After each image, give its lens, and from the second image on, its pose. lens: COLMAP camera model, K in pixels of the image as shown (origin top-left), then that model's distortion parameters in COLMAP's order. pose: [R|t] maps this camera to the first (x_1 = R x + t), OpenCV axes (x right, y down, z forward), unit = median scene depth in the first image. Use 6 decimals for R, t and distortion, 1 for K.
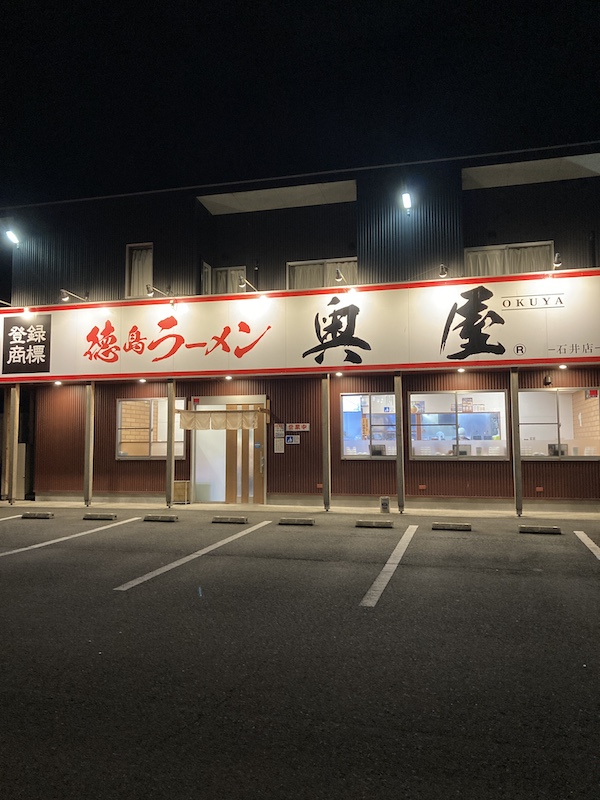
lens RADIAL K [[622.5, 0, 300.9], [0, 622.5, 400.6], [0, 0, 1]] dist [0.000860, -0.012242]
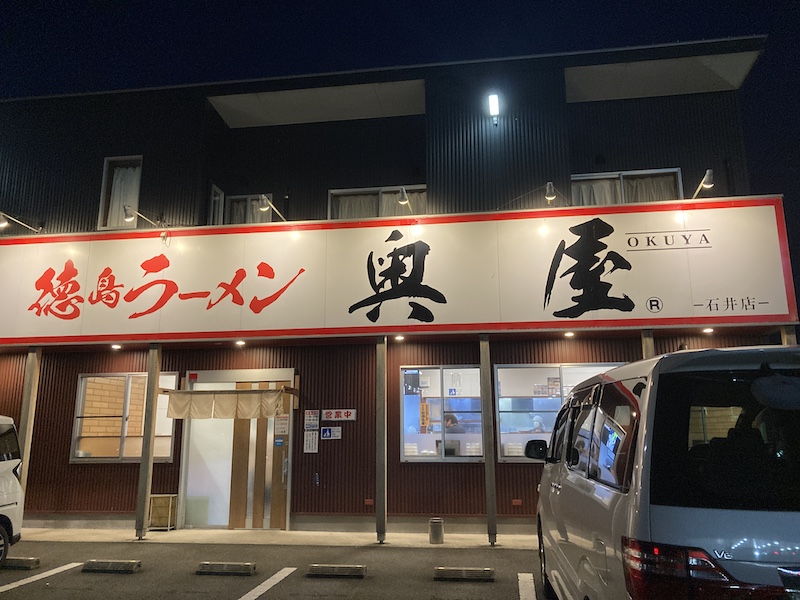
lens RADIAL K [[622.5, 0, 412.3], [0, 622.5, 296.7], [0, 0, 1]] dist [0.000860, -0.012242]
pose [[0.992357, 0.023191, 0.121205, -0.010947], [-0.005255, 0.989234, -0.146248, 0.013613], [-0.123291, 0.144493, 0.981795, 0.290926]]
